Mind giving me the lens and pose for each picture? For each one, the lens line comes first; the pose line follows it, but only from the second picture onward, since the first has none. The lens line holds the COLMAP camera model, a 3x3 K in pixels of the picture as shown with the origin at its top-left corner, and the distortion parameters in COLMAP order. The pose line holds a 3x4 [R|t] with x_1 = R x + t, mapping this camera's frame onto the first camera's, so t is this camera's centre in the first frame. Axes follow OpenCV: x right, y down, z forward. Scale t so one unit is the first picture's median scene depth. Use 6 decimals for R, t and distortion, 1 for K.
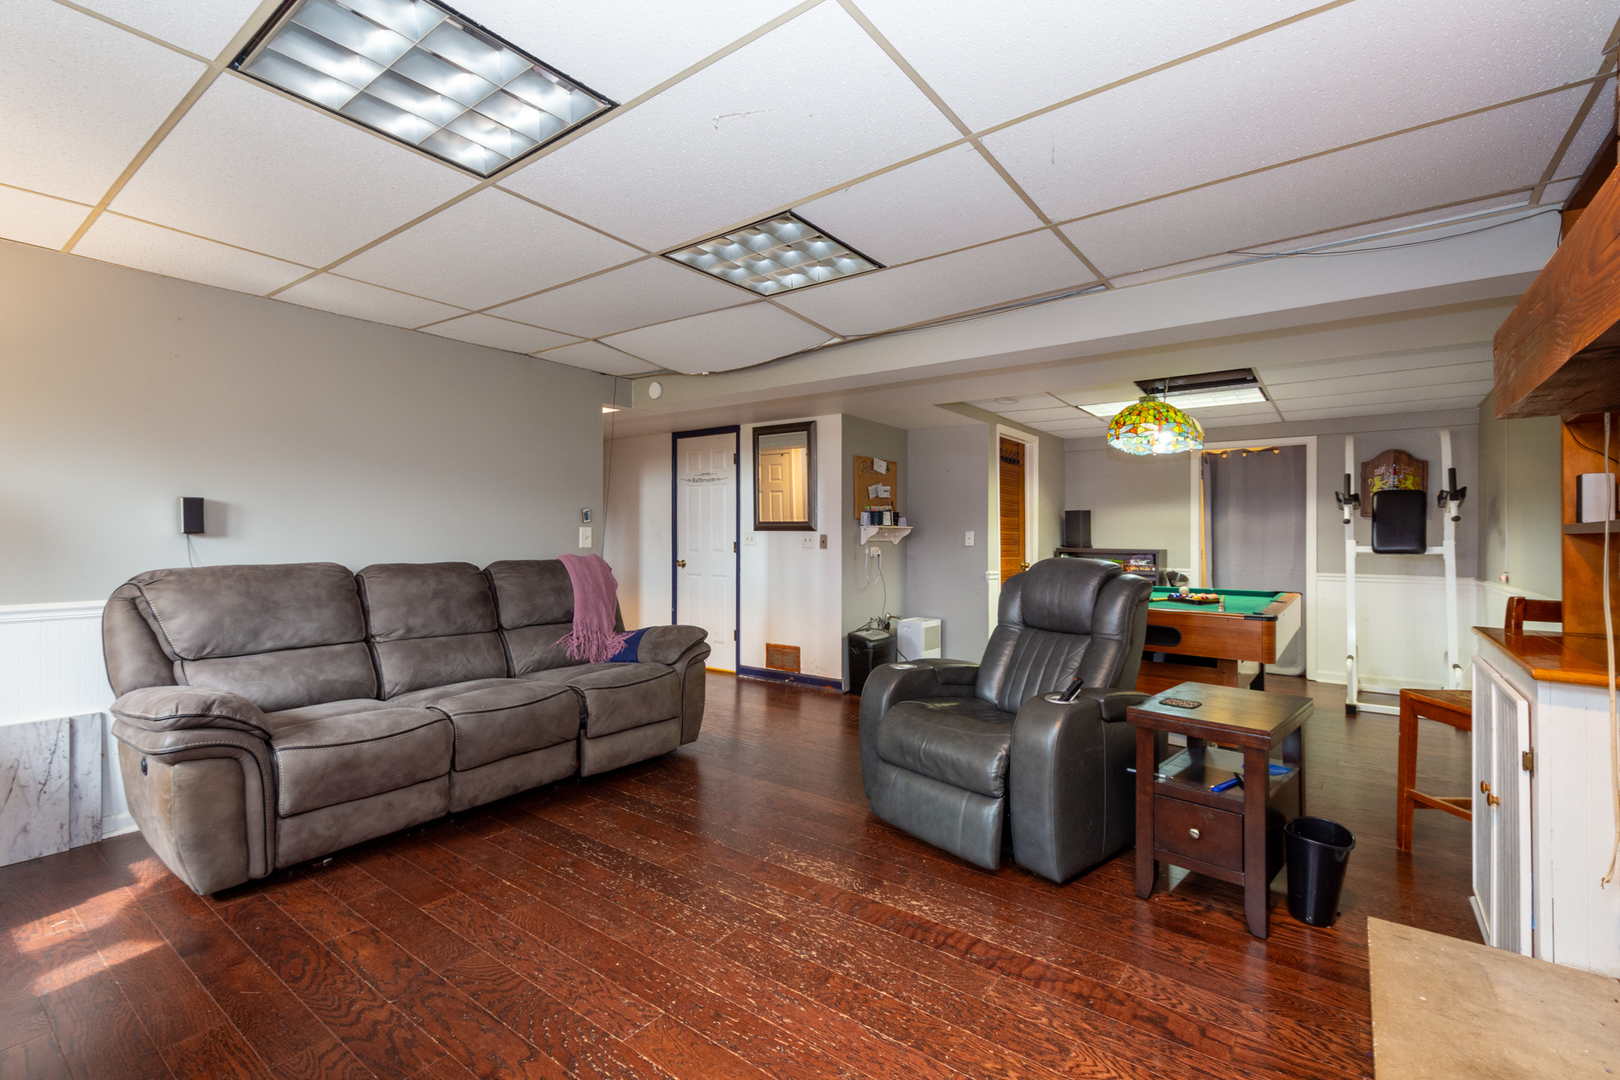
lens RADIAL K [[721.6, 0, 819.2], [0, 721.6, 525.1], [0, 0, 1]] dist [0.002503, 0.000267]
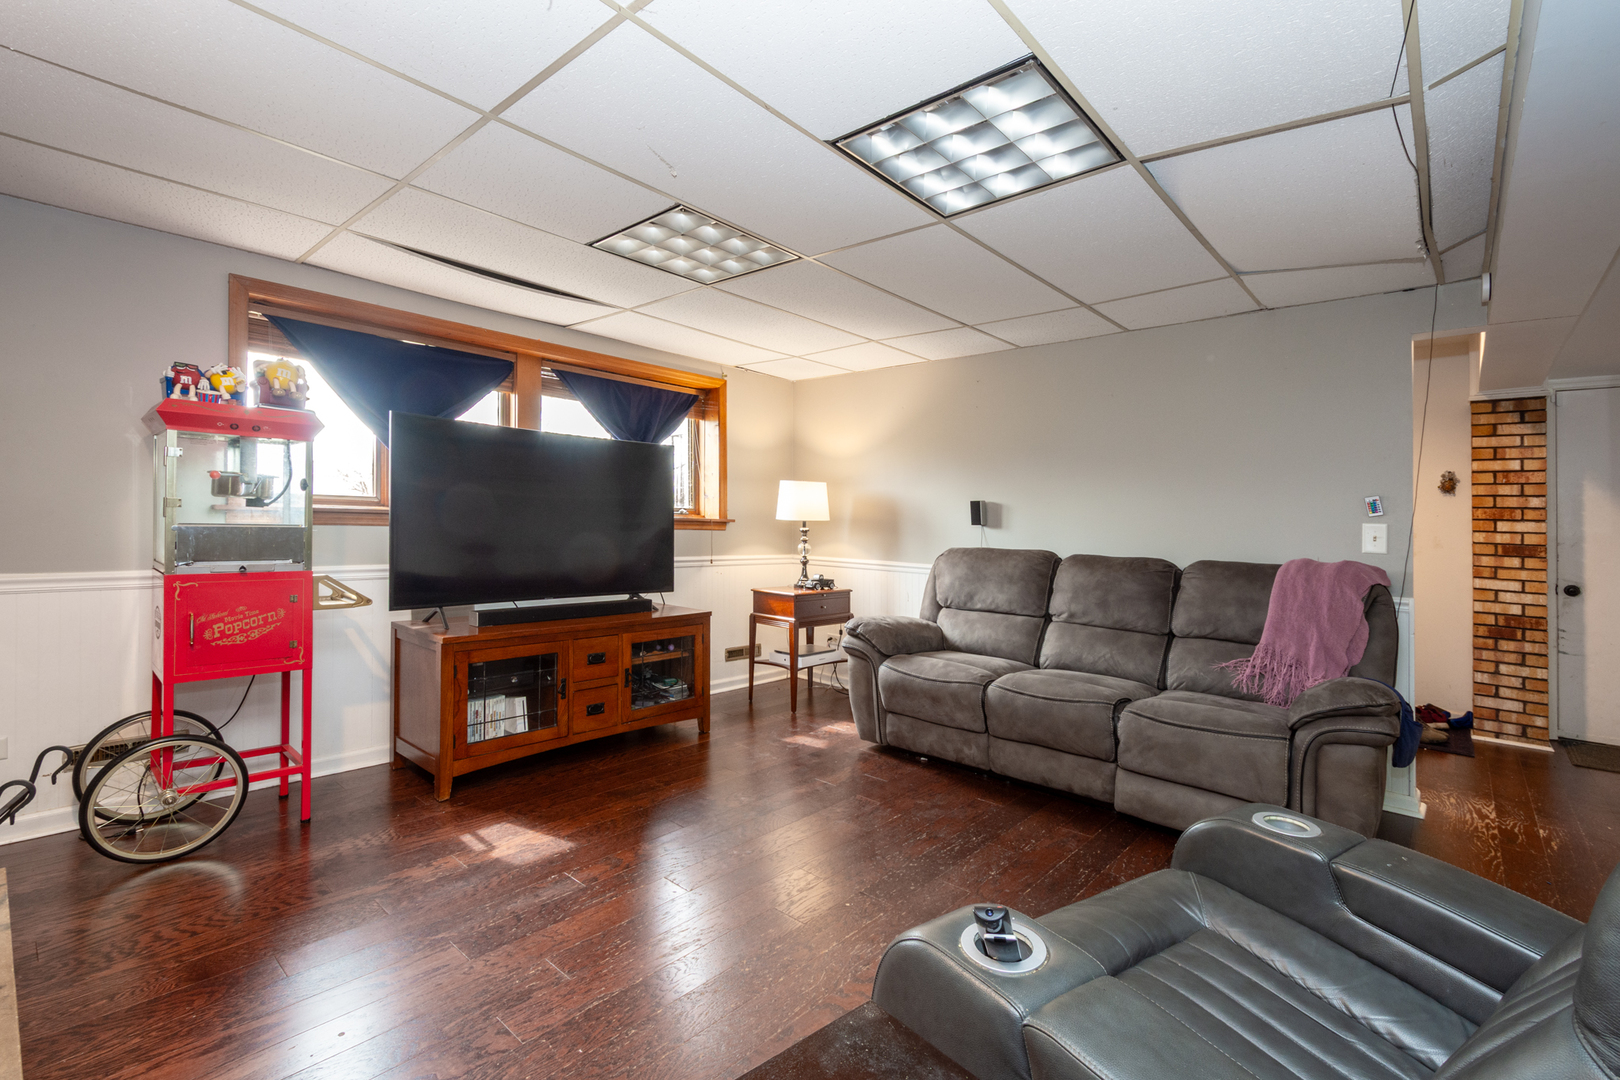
lens RADIAL K [[721.6, 0, 819.2], [0, 721.6, 525.1], [0, 0, 1]] dist [0.002503, 0.000267]
pose [[-0.082486, -0.006857, -0.996569, 0.602301], [-0.014882, 0.999873, -0.005648, 0.023857], [0.996481, 0.014365, -0.082578, 0.775420]]
